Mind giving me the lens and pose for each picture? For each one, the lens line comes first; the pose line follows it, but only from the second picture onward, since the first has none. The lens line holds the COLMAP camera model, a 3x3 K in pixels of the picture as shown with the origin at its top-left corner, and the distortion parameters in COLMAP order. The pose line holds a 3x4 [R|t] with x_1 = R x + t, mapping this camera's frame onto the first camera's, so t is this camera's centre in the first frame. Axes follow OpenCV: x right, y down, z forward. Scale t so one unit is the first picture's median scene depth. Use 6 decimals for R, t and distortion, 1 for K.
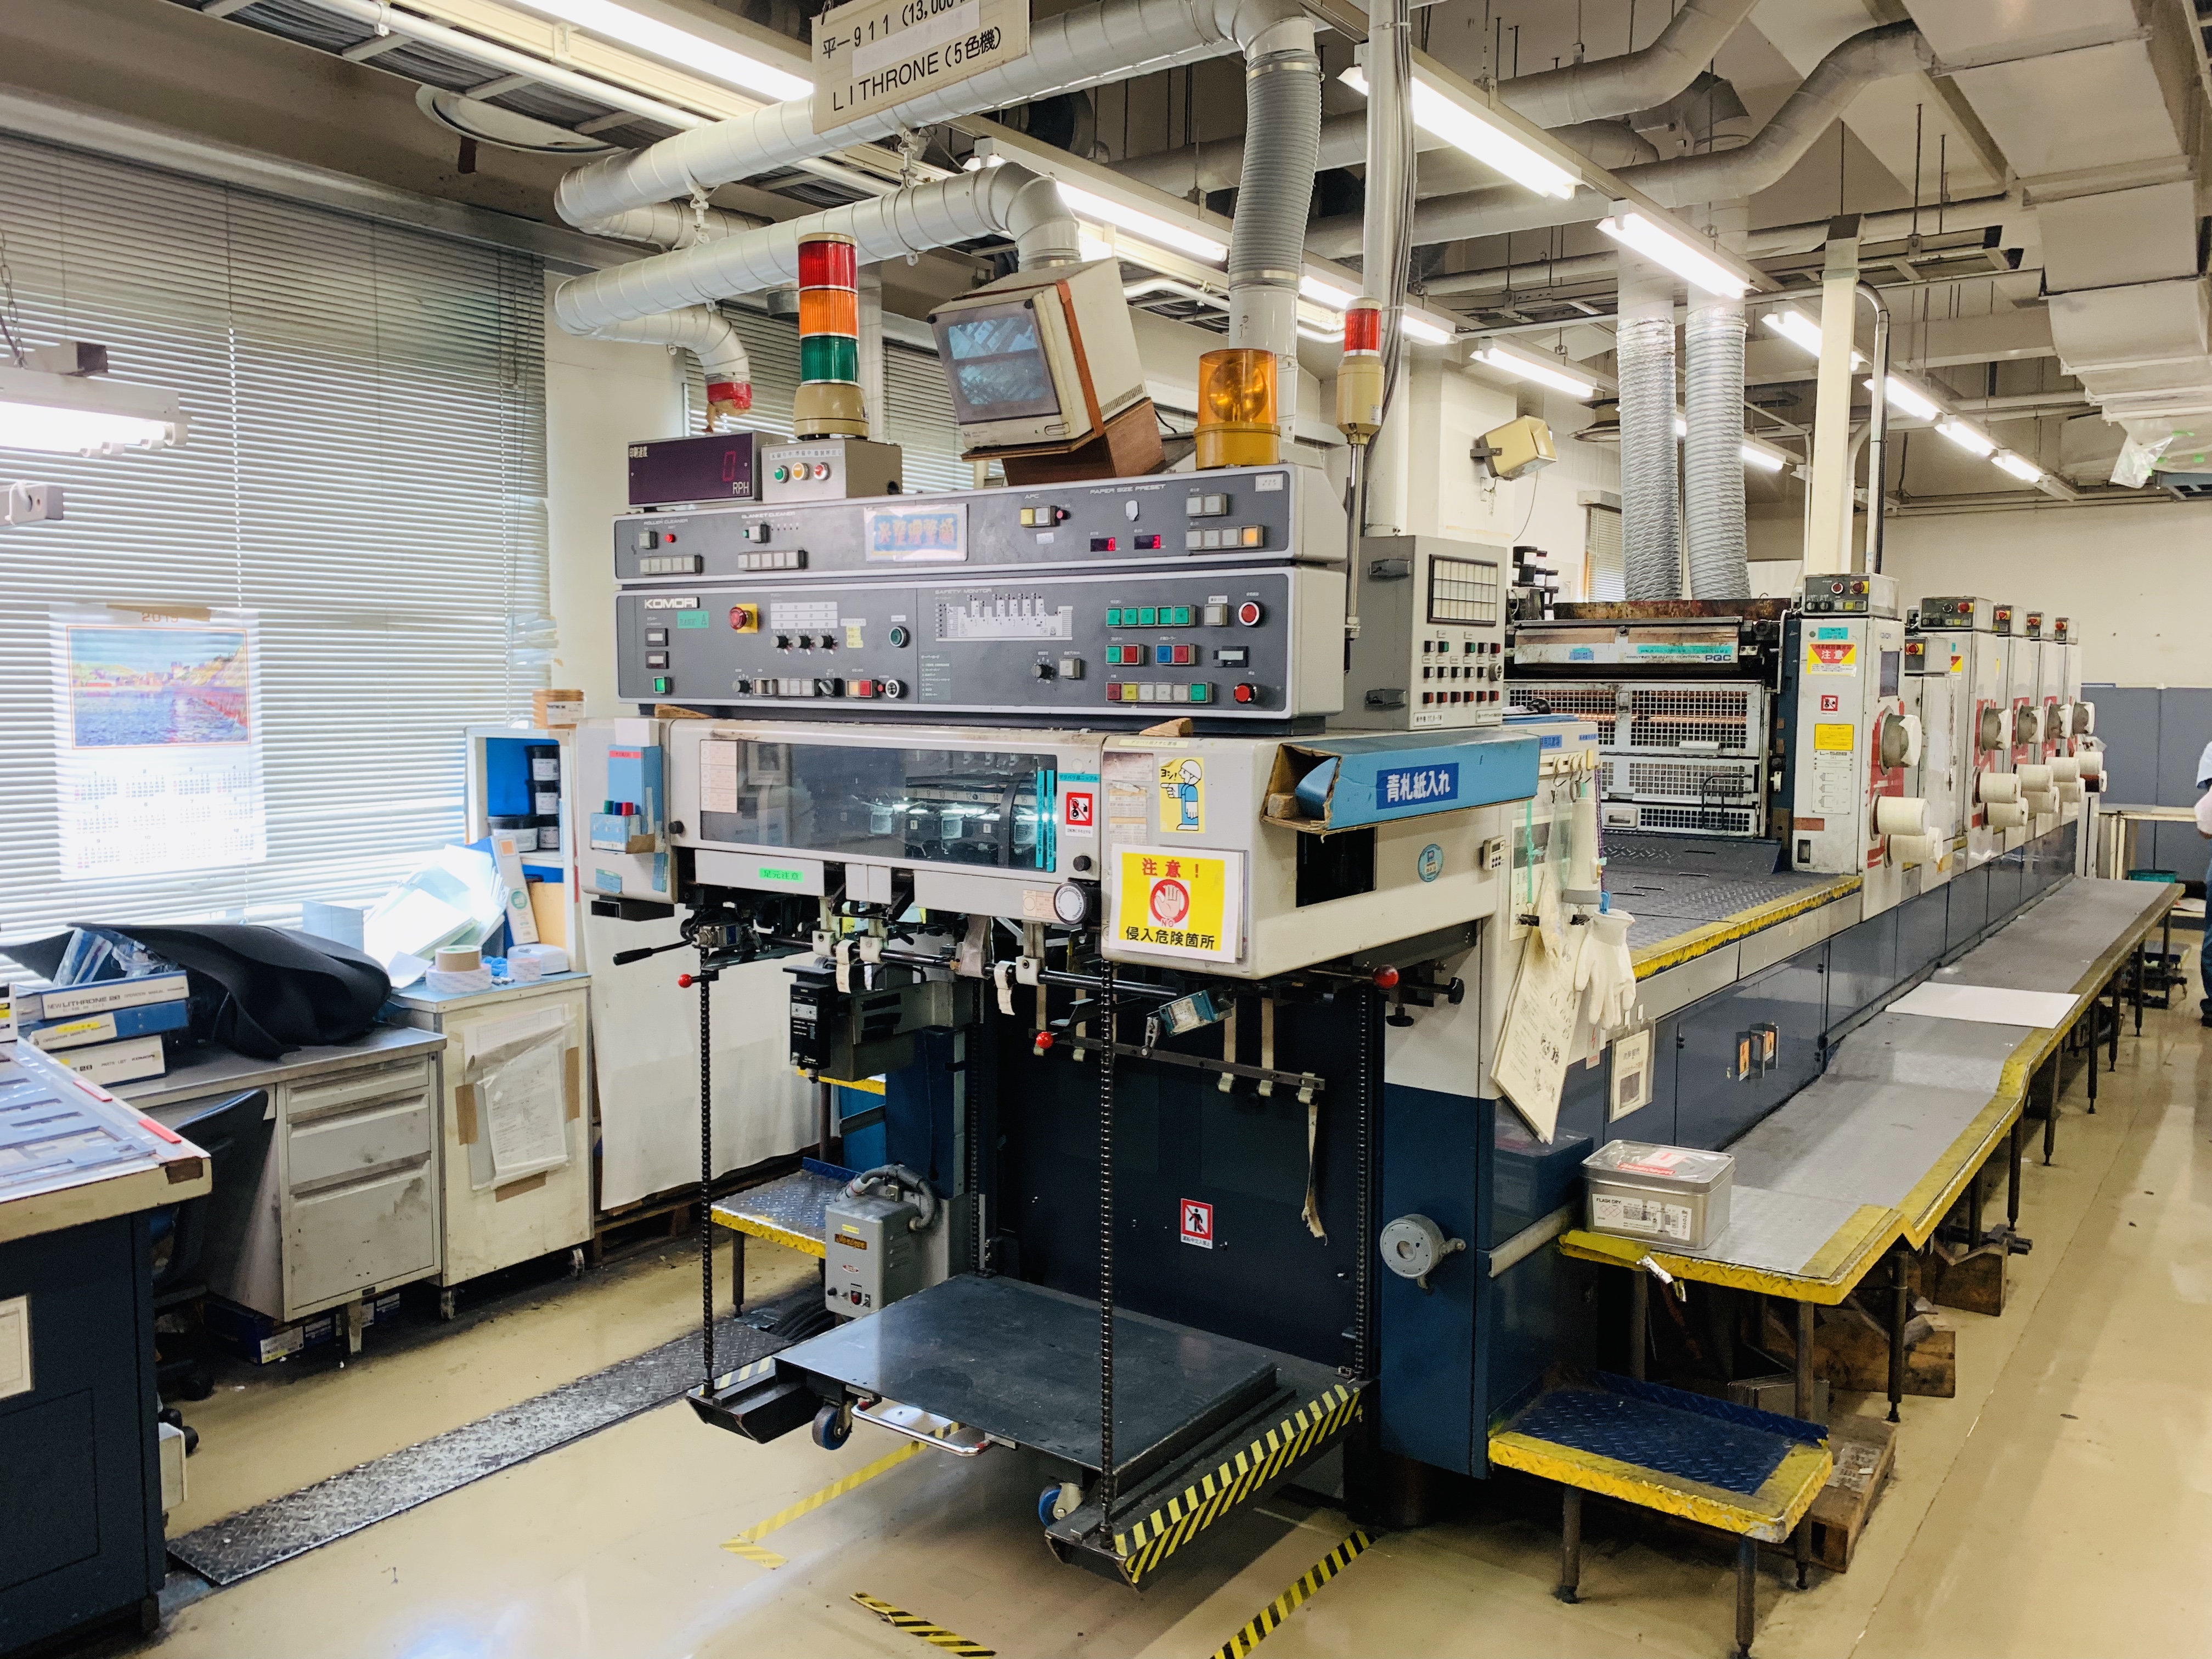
lens RADIAL K [[1691.8, 0, 1103.4], [0, 1691.8, 799.5], [0, 0, 1]] dist [0.005290, -0.000130]
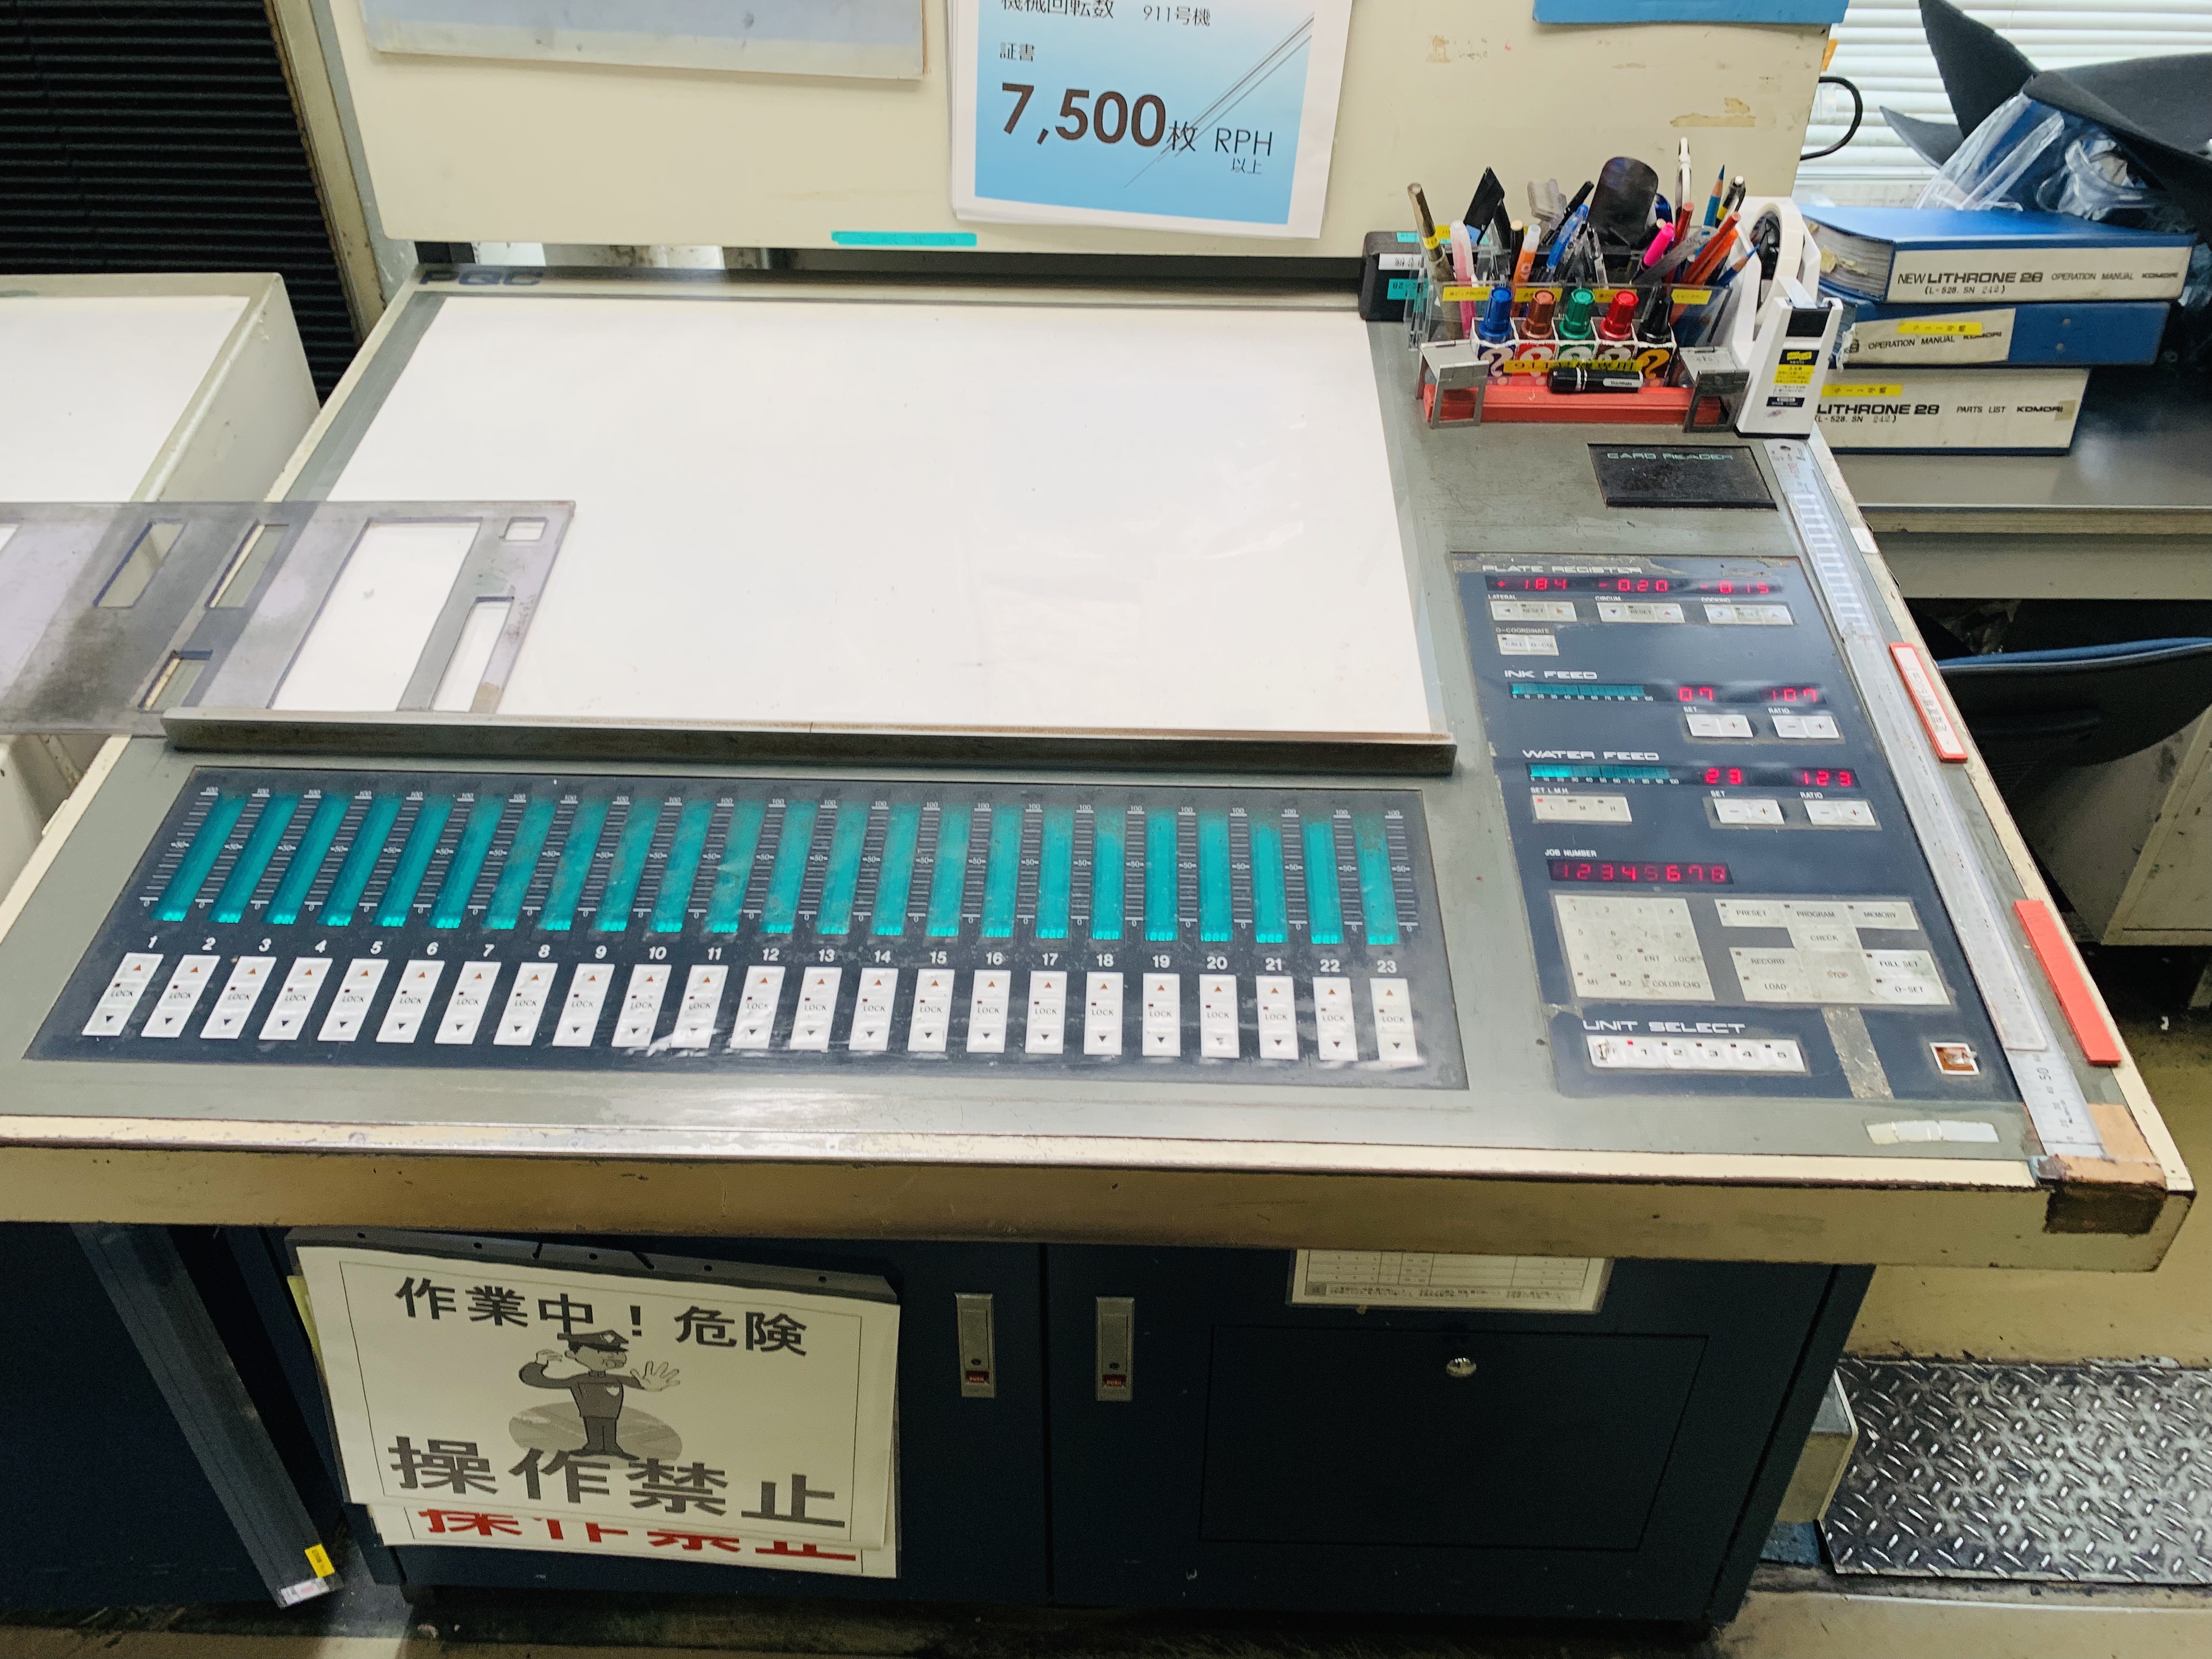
lens RADIAL K [[1691.8, 0, 1103.4], [0, 1691.8, 799.5], [0, 0, 1]] dist [0.005290, -0.000130]
pose [[0.565213, 0.491102, -0.662837, -0.329136], [-0.058115, 0.825201, 0.561842, -0.010343], [0.822895, -0.279040, 0.494955, 0.491610]]
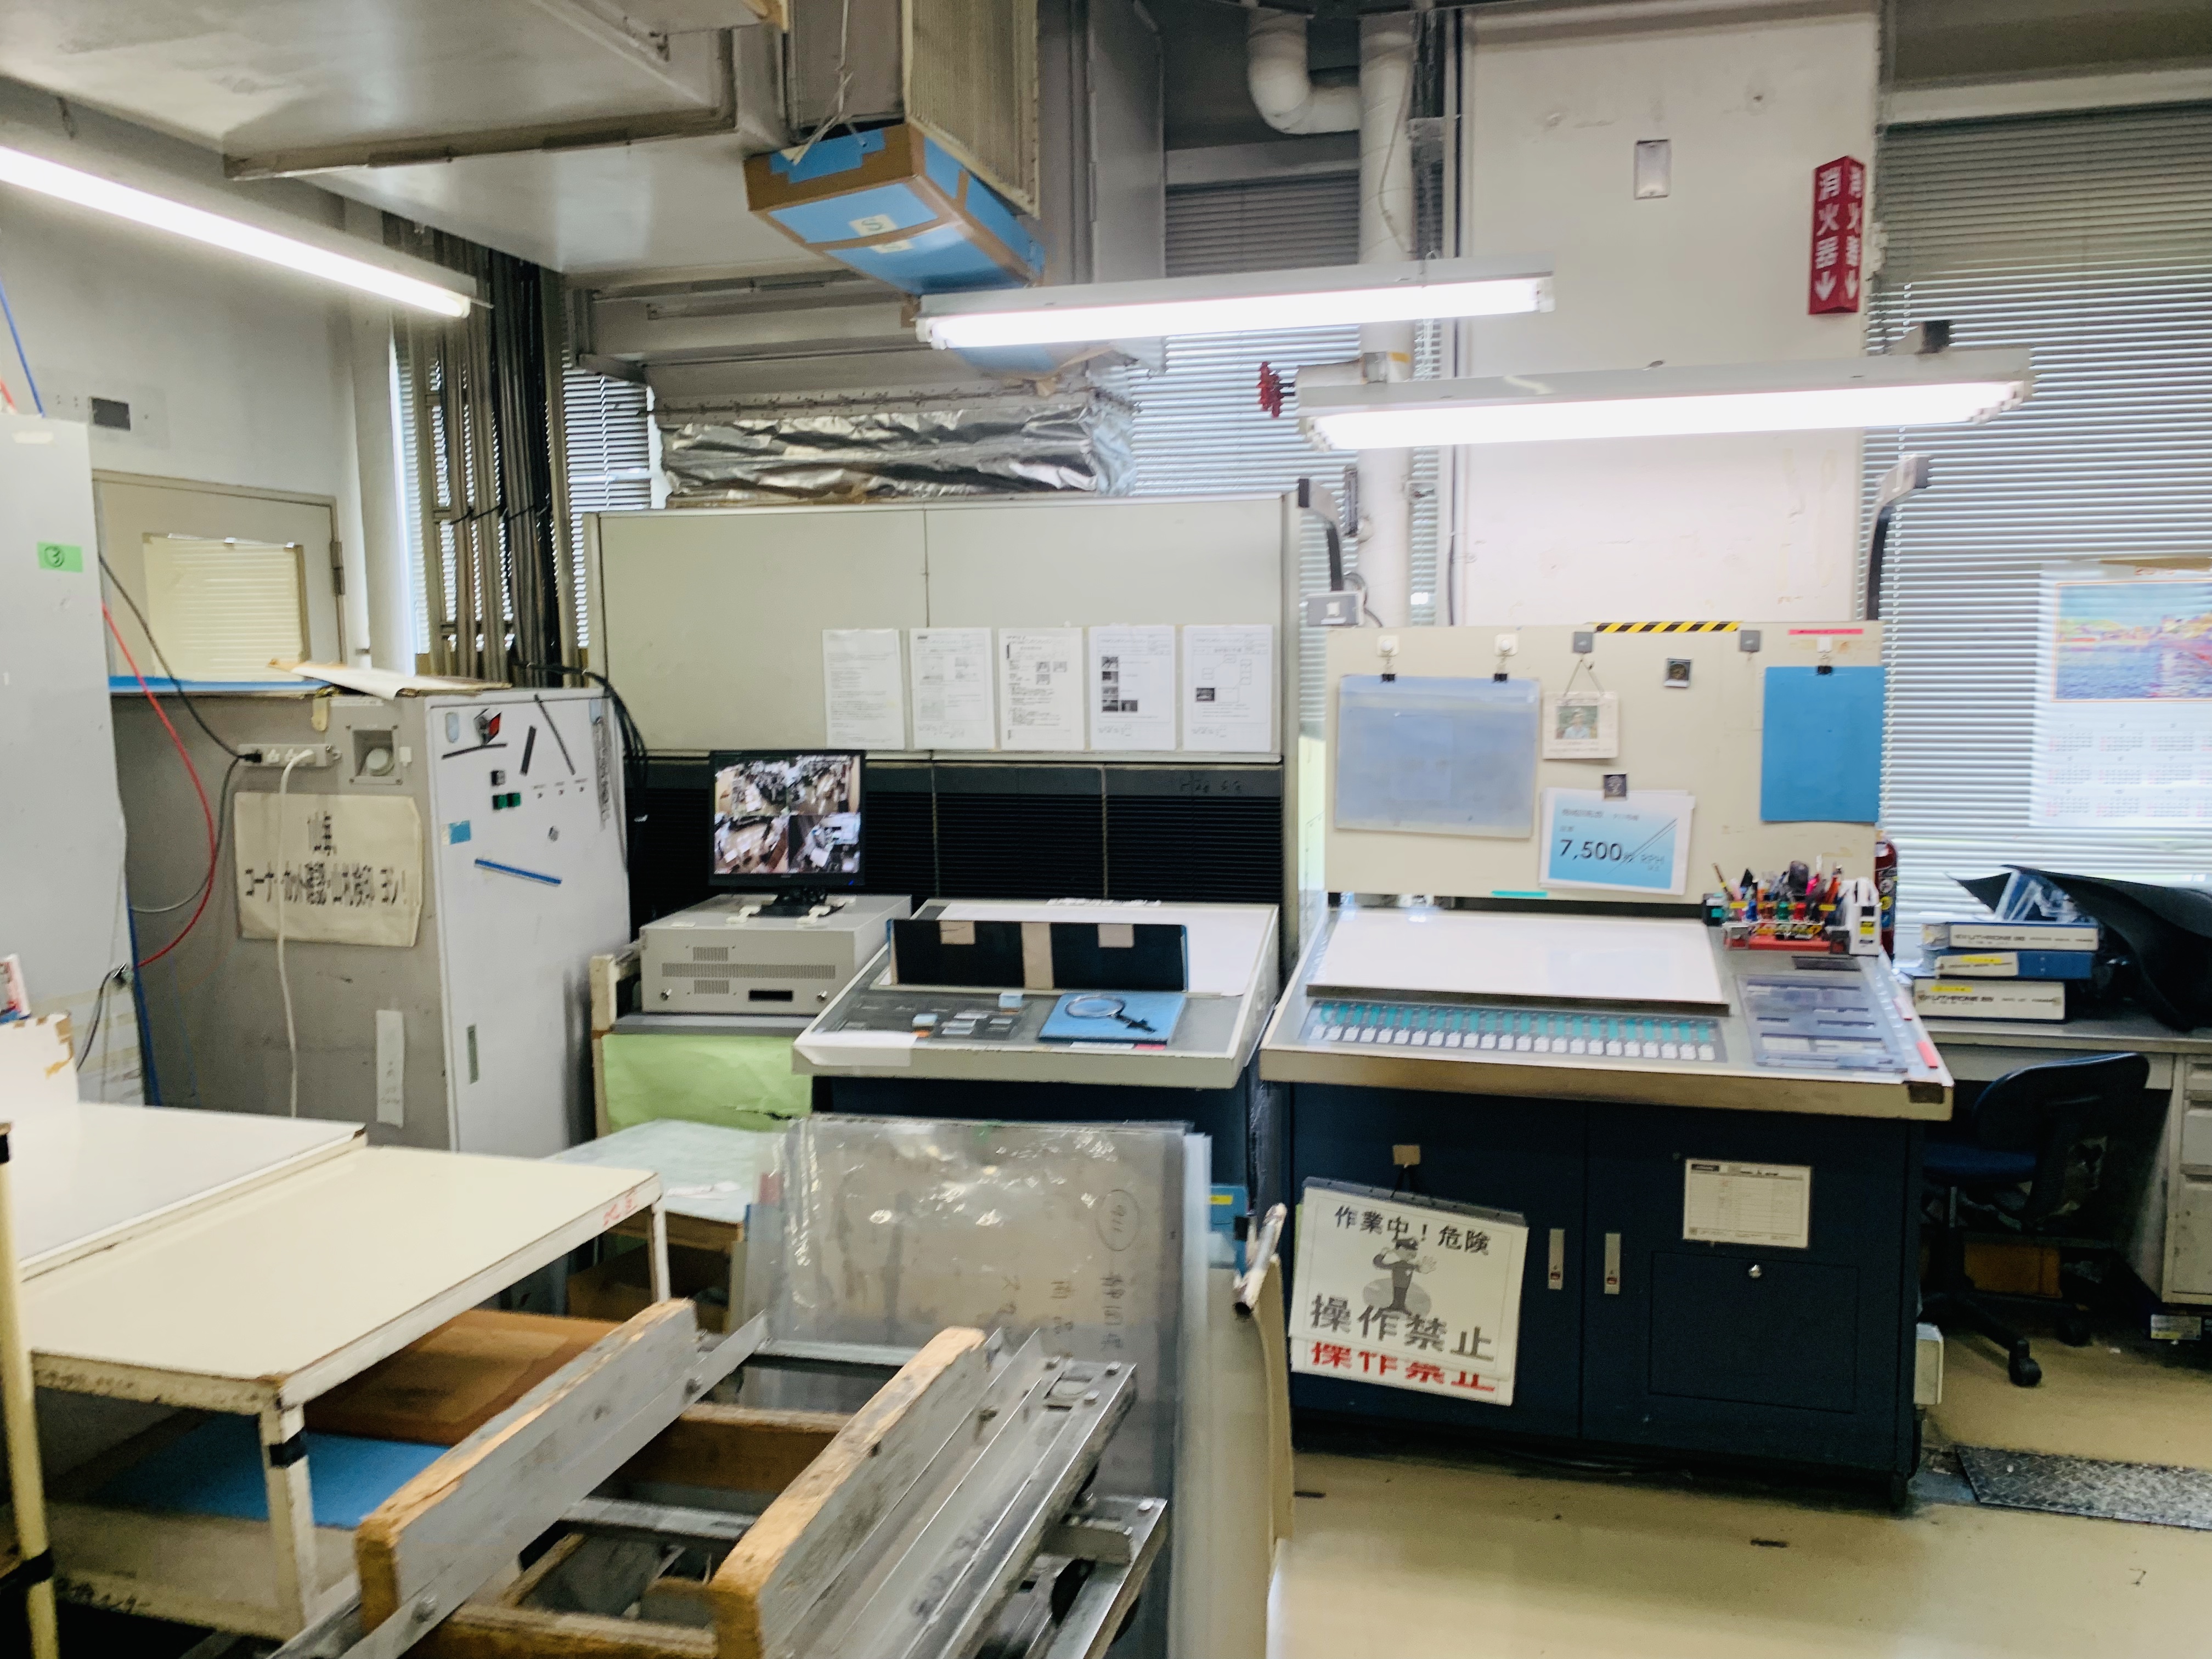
lens RADIAL K [[1697.4, 0, 1106.0], [0, 1697.4, 829.5], [0, 0, 1]] dist [-0.001273, -0.007244]
pose [[0.352340, 0.089599, -0.931573, 0.178704], [-0.050912, 0.995768, 0.076518, -0.001721], [0.934486, 0.020468, 0.355411, 0.091511]]
